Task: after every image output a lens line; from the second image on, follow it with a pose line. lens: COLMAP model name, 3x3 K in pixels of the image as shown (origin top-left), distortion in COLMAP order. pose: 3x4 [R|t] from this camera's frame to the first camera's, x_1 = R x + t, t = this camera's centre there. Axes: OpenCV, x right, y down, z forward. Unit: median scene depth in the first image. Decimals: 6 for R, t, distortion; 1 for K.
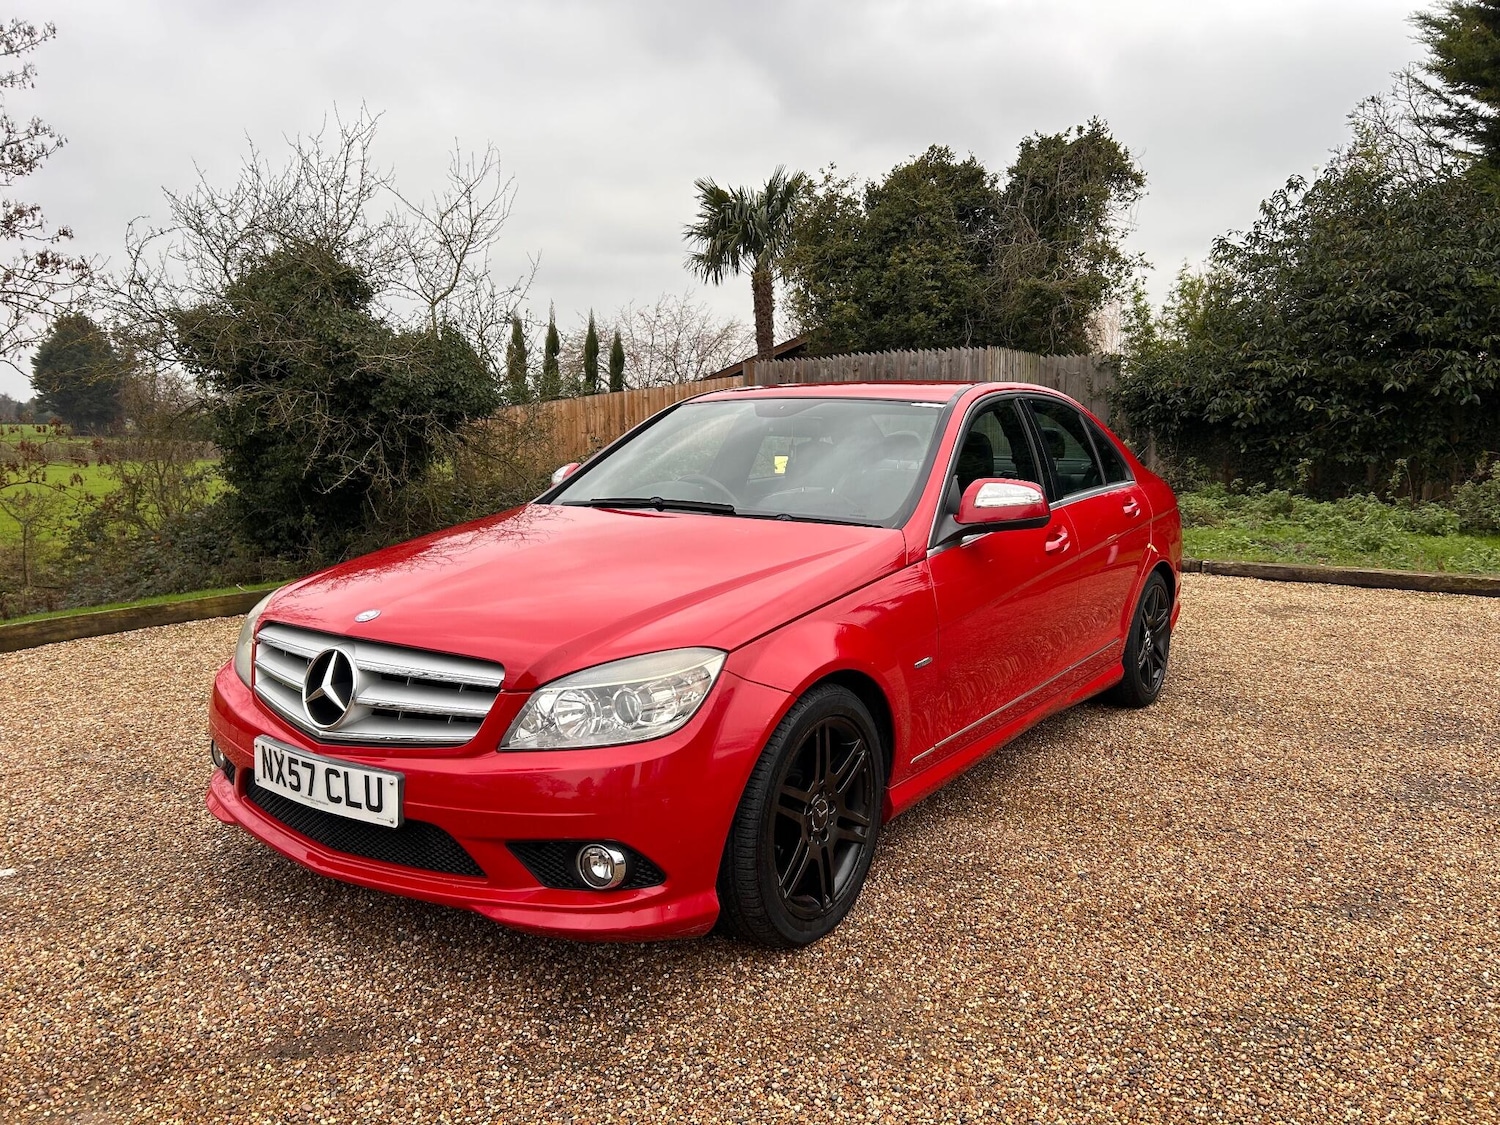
lens RADIAL K [[1141.8, 0, 752.4], [0, 1141.8, 589.2], [0, 0, 1]] dist [0.054676, -0.058261]
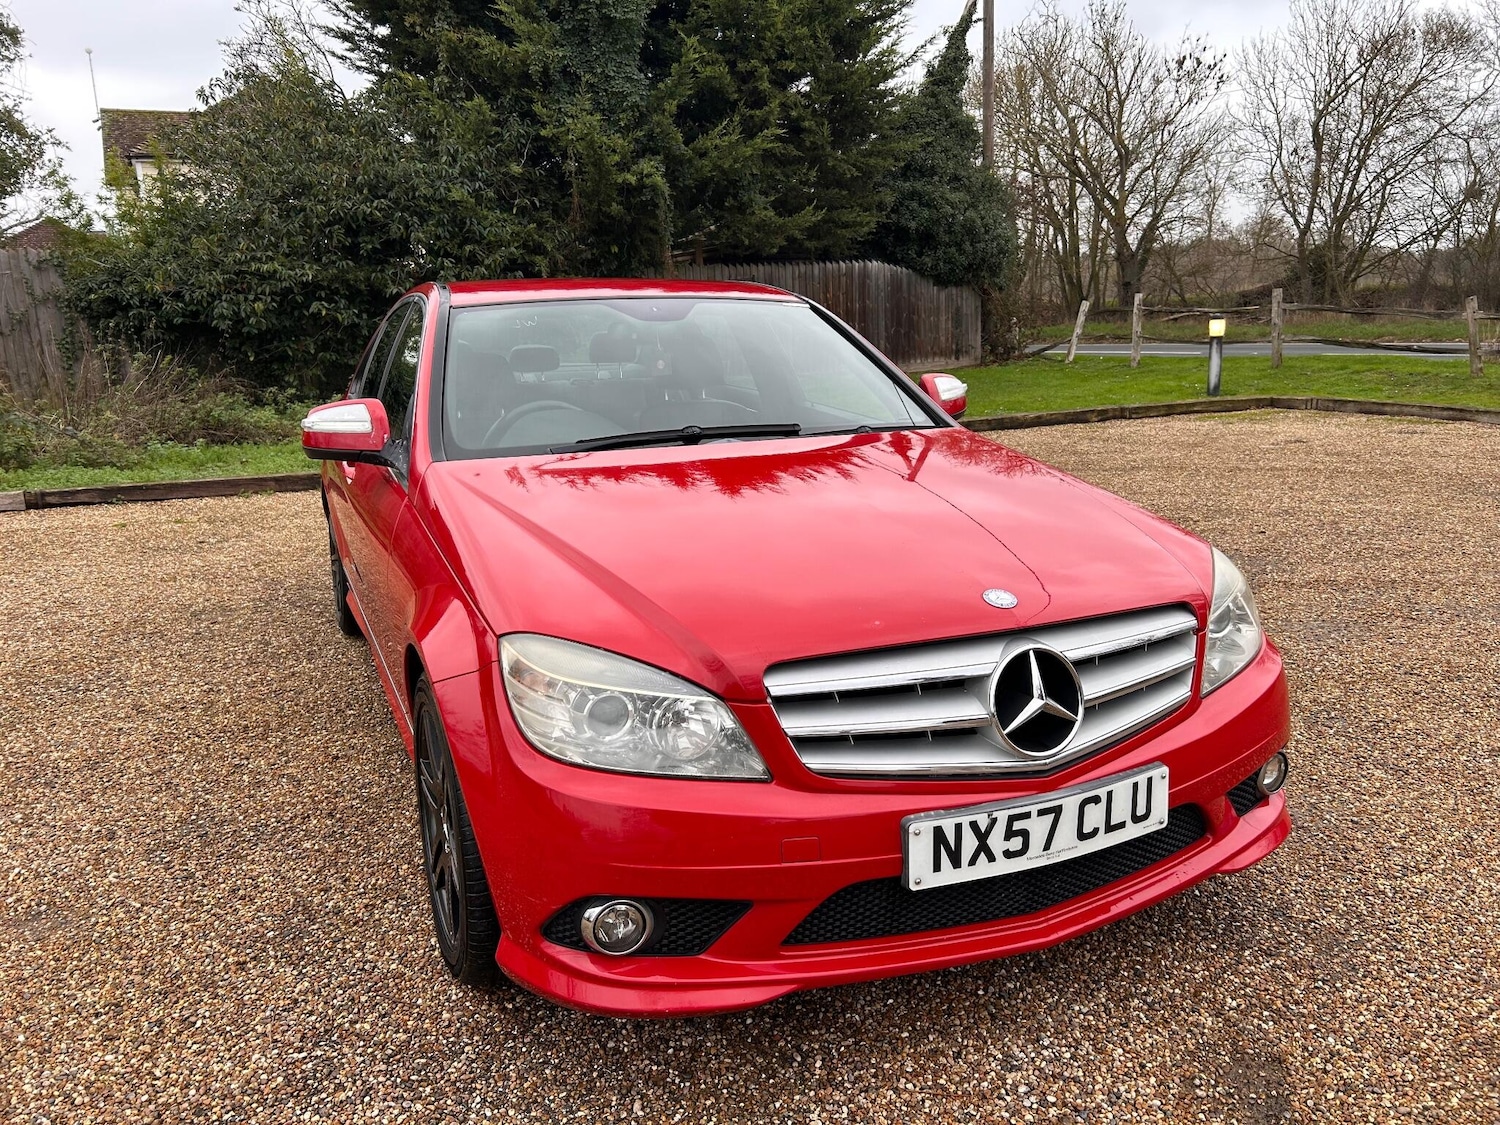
lens RADIAL K [[1144.5, 0, 760.5], [0, 1144.5, 590.8], [0, 0, 1]] dist [0.044616, -0.046705]
pose [[0.513183, -0.216617, 0.830494, -0.213095], [0.150067, 0.975367, 0.161674, -0.025860], [-0.845058, 0.041661, 0.533049, 0.153529]]
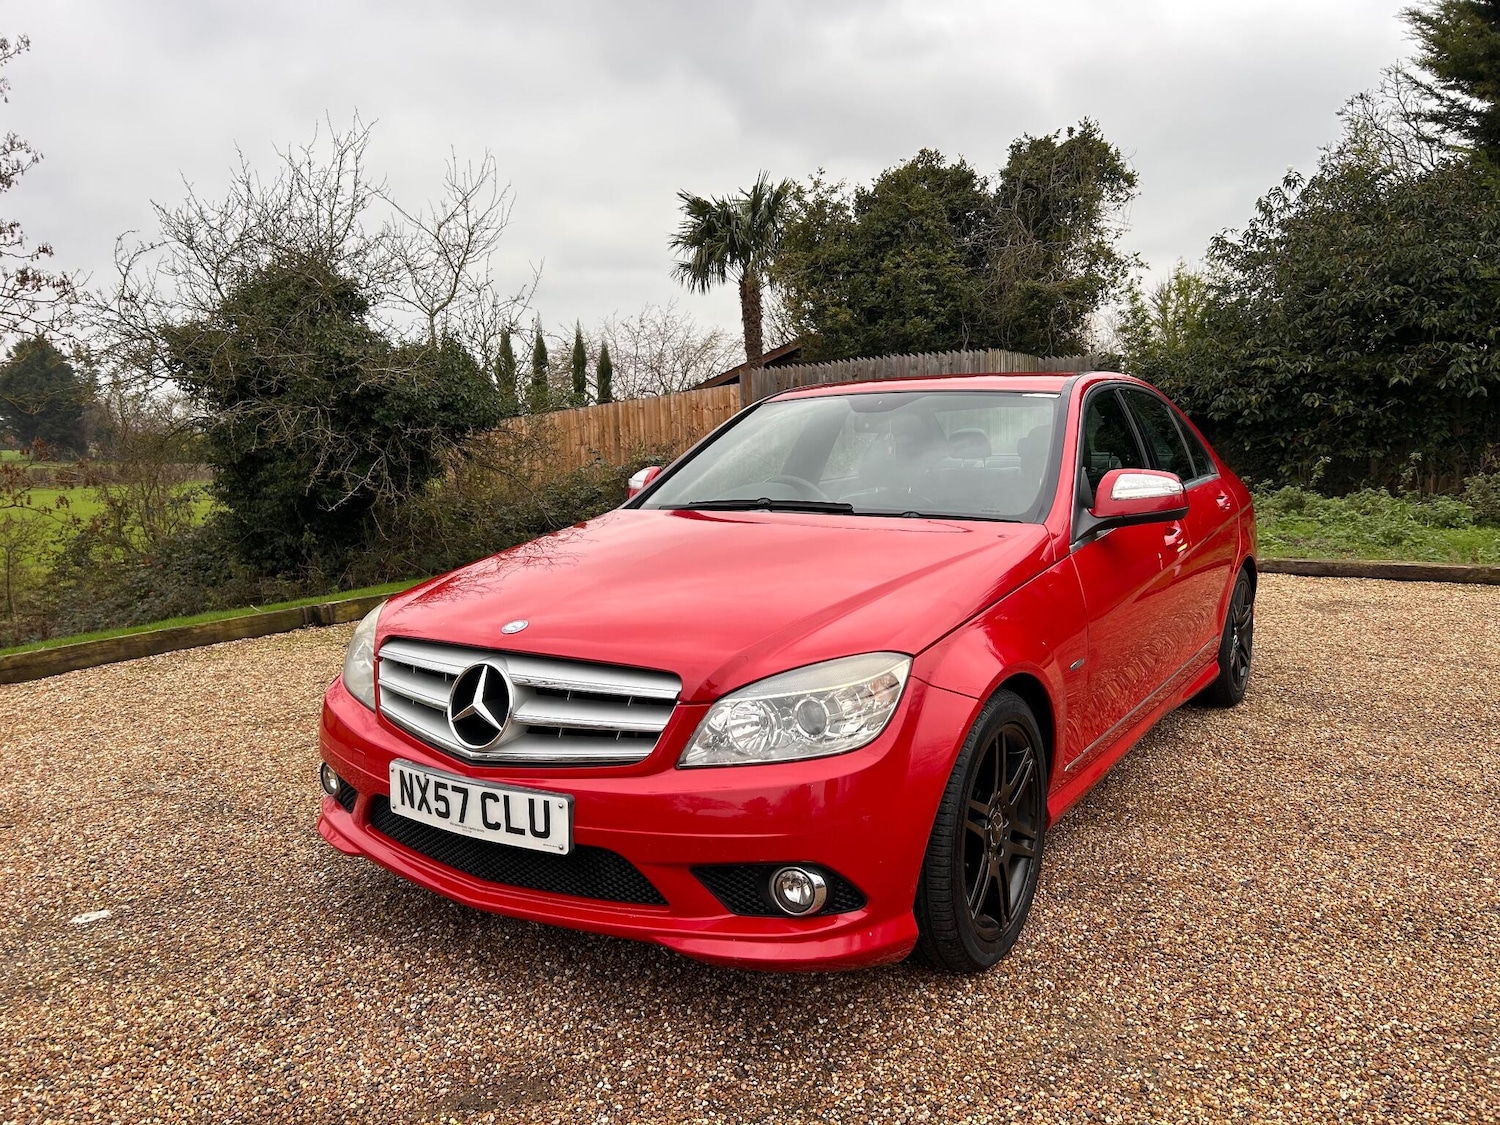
lens RADIAL K [[1140.6, 0, 751.1], [0, 1140.6, 596.8], [0, 0, 1]] dist [0.054784, -0.057881]
pose [[0.999413, -0.023844, 0.024592, -0.034458], [0.023921, 0.999710, -0.002862, 0.001216], [-0.024517, 0.003449, 0.999693, 0.014352]]
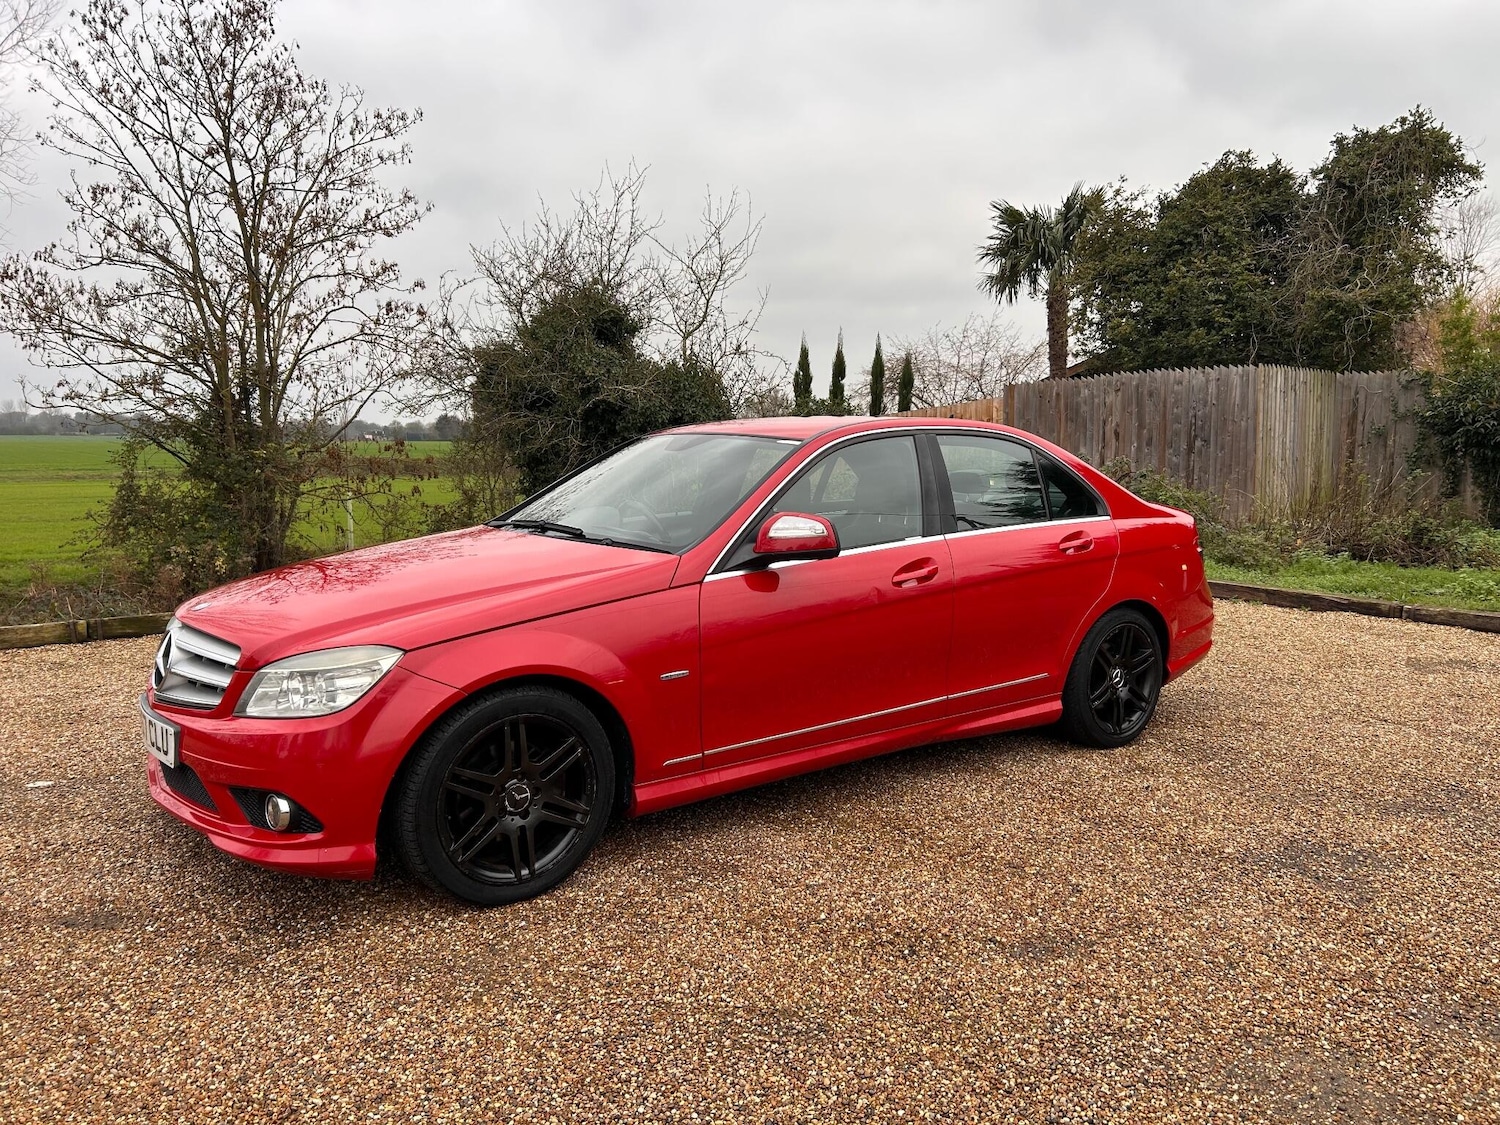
lens RADIAL K [[1139.4, 0, 751.4], [0, 1139.4, 591.1], [0, 0, 1]] dist [0.039781, -0.030283]
pose [[0.946323, 0.047090, -0.319773, 0.140024], [-0.051160, 0.998681, -0.004334, -0.004239], [0.319147, 0.020461, 0.947484, -0.006769]]
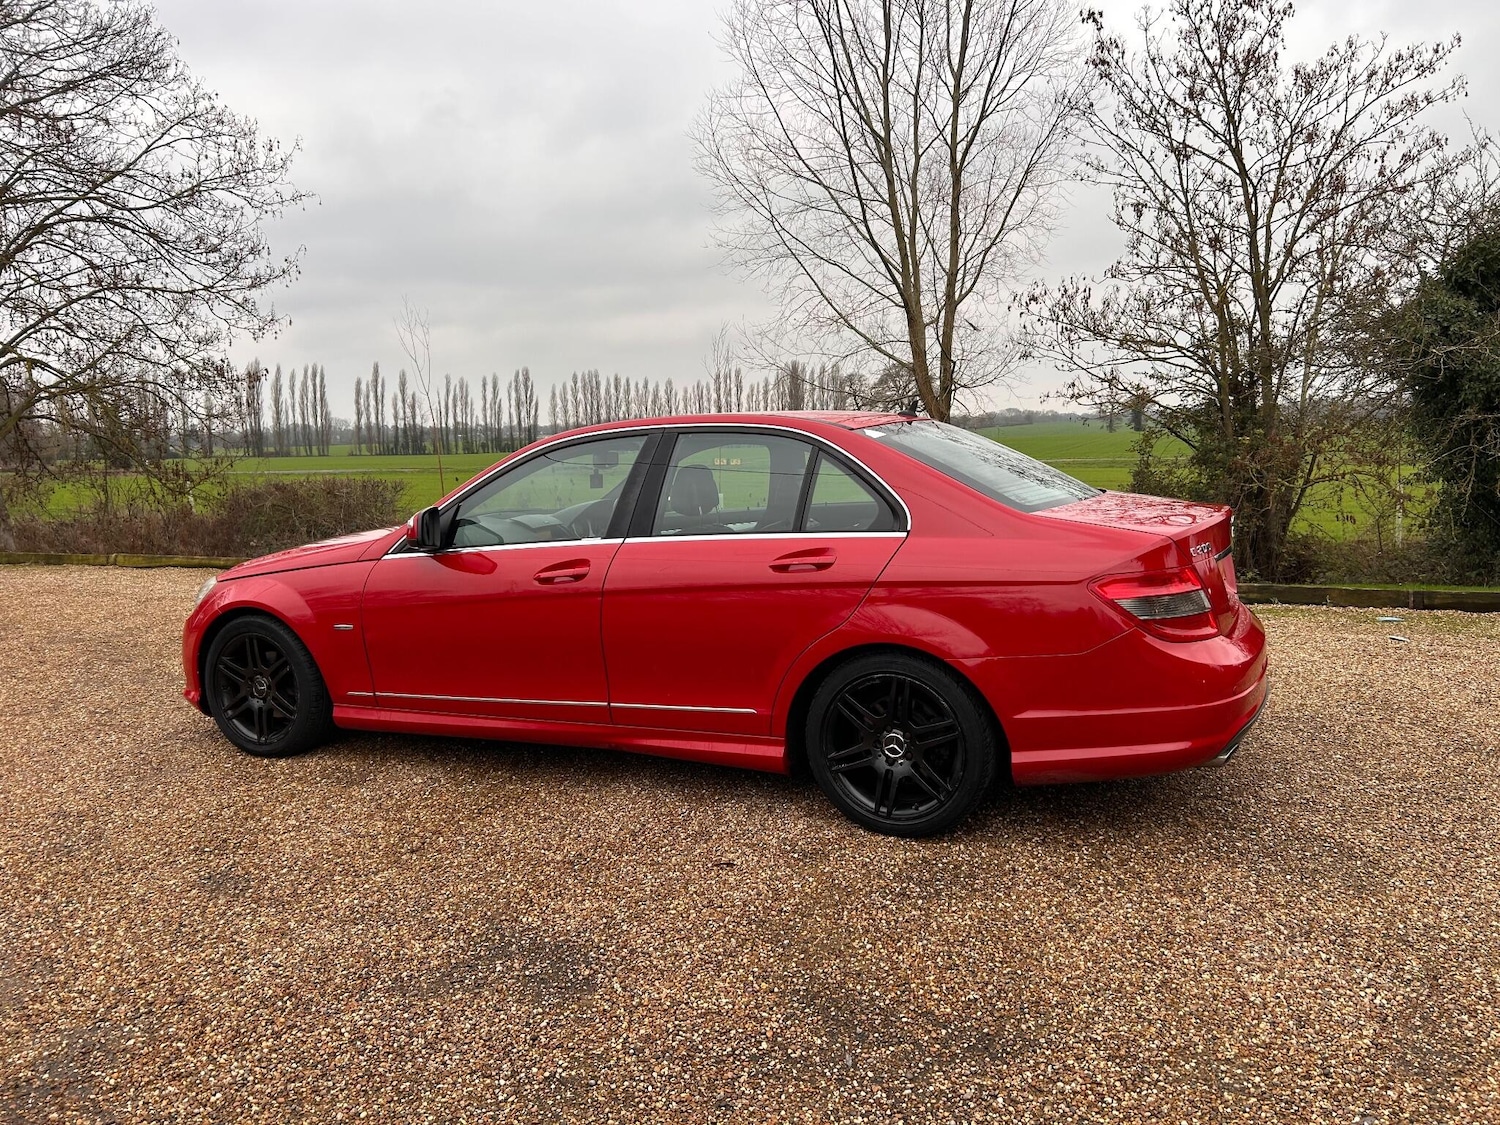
lens RADIAL K [[1134.4, 0, 749.3], [0, 1134.4, 588.1], [0, 0, 1]] dist [0.096533, -0.121908]
pose [[0.163298, 0.123257, -0.978847, 0.411073], [-0.114231, 0.987854, 0.105335, -0.049186], [0.979941, 0.094614, 0.175394, 0.307214]]
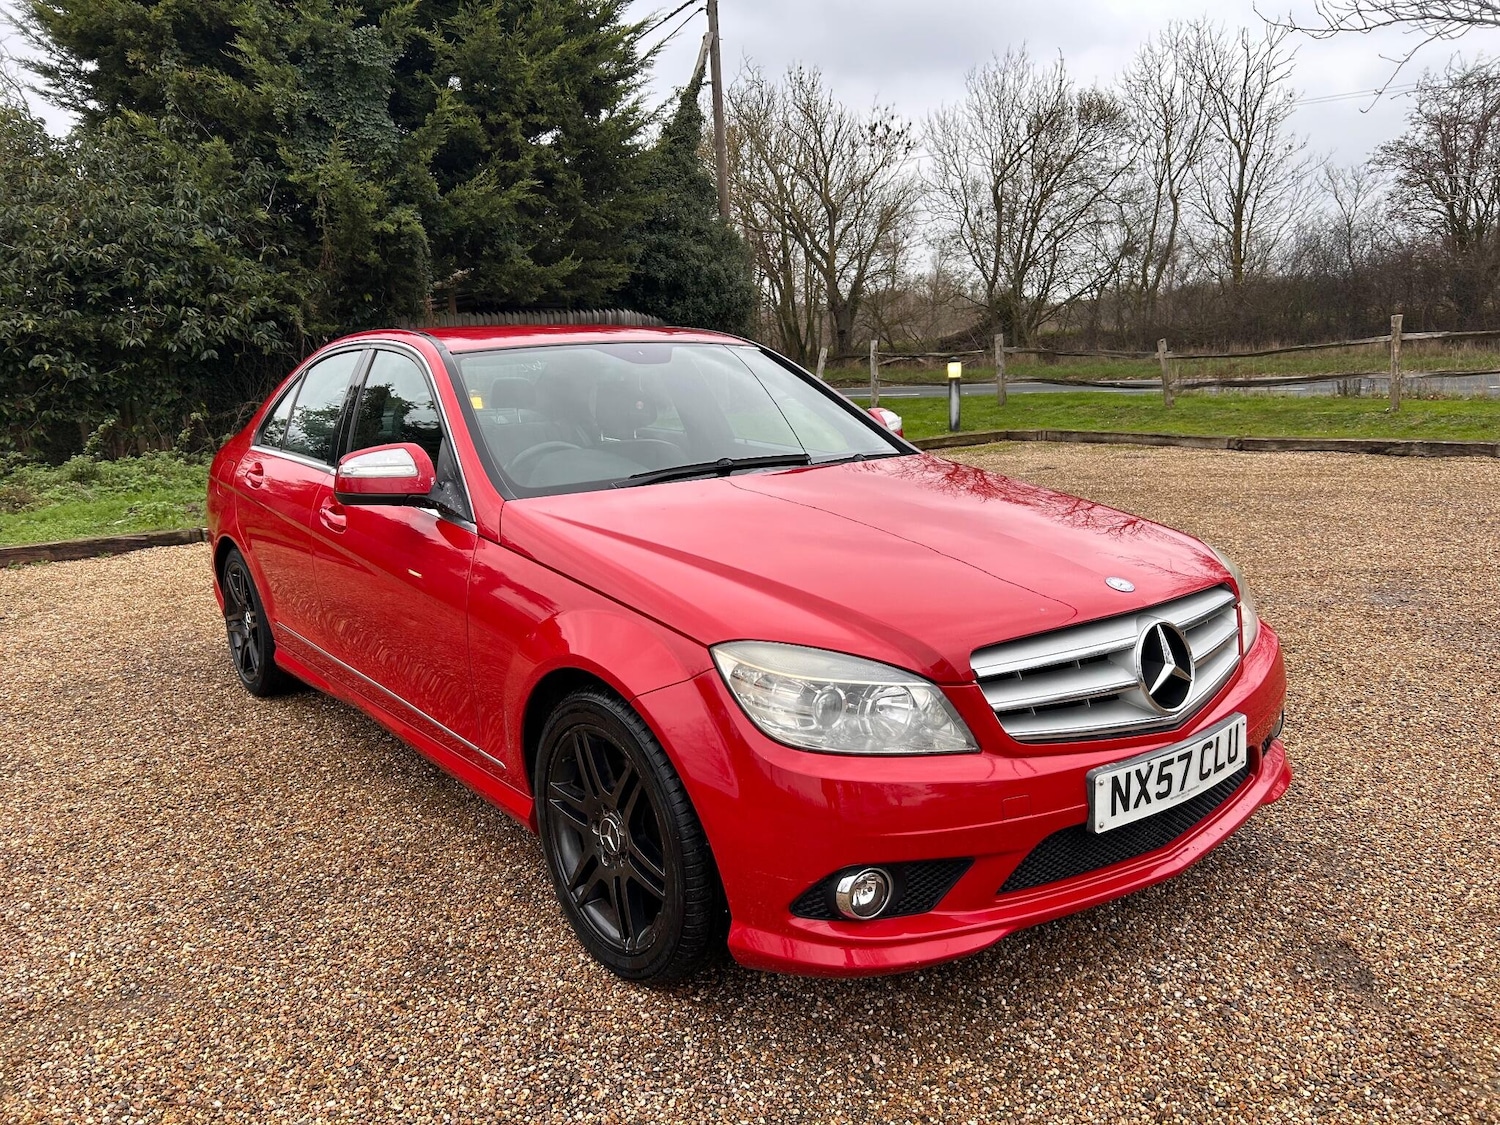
lens RADIAL K [[1140.6, 0, 751.1], [0, 1140.6, 596.8], [0, 0, 1]] dist [0.054784, -0.057881]
pose [[0.288479, -0.213035, 0.933486, -0.256931], [0.176849, 0.970015, 0.166719, -0.034112], [-0.941012, 0.116991, 0.317504, 0.205659]]
